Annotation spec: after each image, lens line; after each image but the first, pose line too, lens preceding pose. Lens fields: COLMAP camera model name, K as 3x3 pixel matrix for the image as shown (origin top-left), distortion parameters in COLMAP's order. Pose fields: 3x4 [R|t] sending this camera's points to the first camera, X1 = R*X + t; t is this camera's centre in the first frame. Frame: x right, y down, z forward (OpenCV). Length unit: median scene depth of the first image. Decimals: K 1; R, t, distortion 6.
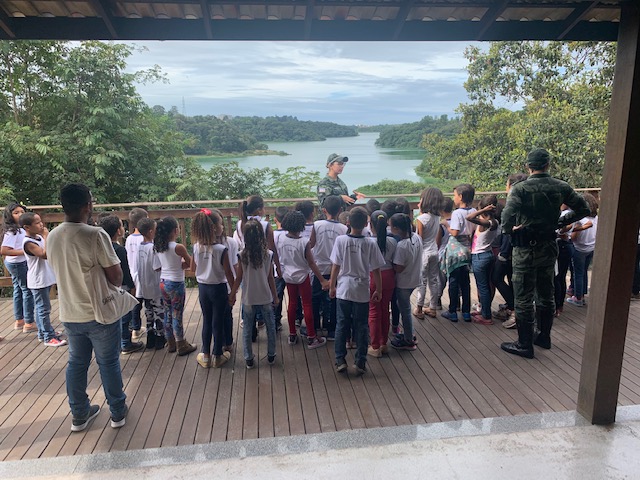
lens RADIAL K [[490.2, 0, 314.2], [0, 490.2, 235.9], [0, 0, 1]] dist [0.015376, -0.023939]
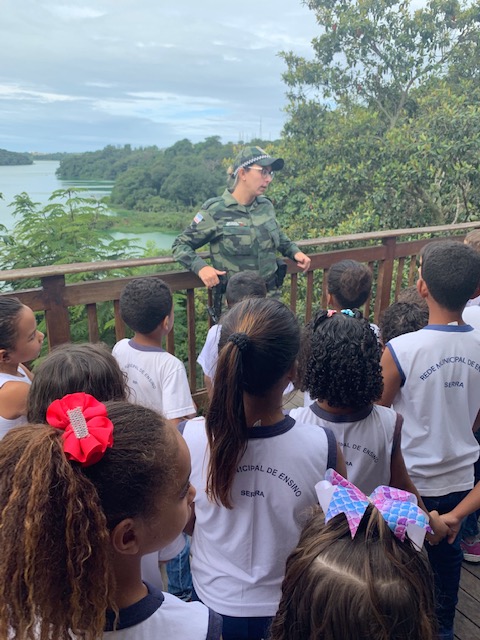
lens RADIAL K [[490.2, 0, 243.5], [0, 490.2, 322.9], [0, 0, 1]] dist [0.015376, -0.023939]
pose [[0.888895, -0.121186, 0.441791, -0.148643], [0.073122, 0.989545, 0.124315, -0.048262], [-0.452237, -0.078198, 0.888463, 0.456017]]
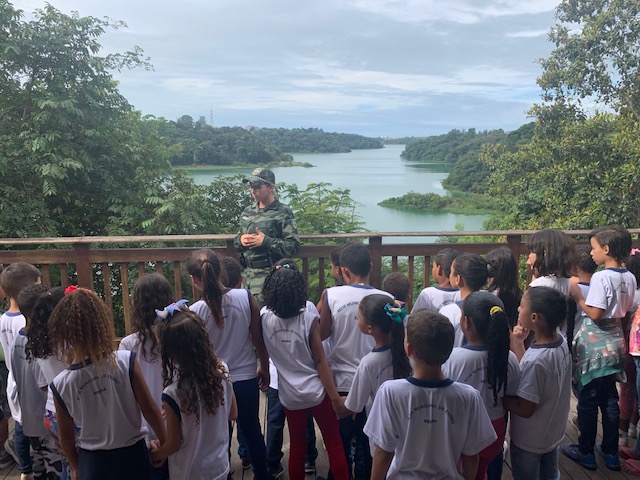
lens RADIAL K [[490.2, 0, 313.5], [0, 490.2, 239.7], [0, 0, 1]] dist [0.015376, -0.023939]
pose [[0.998574, 0.022462, -0.048436, -0.006013], [-0.023191, 0.999625, -0.014532, -0.042975], [0.048092, 0.015635, 0.998721, 0.244291]]
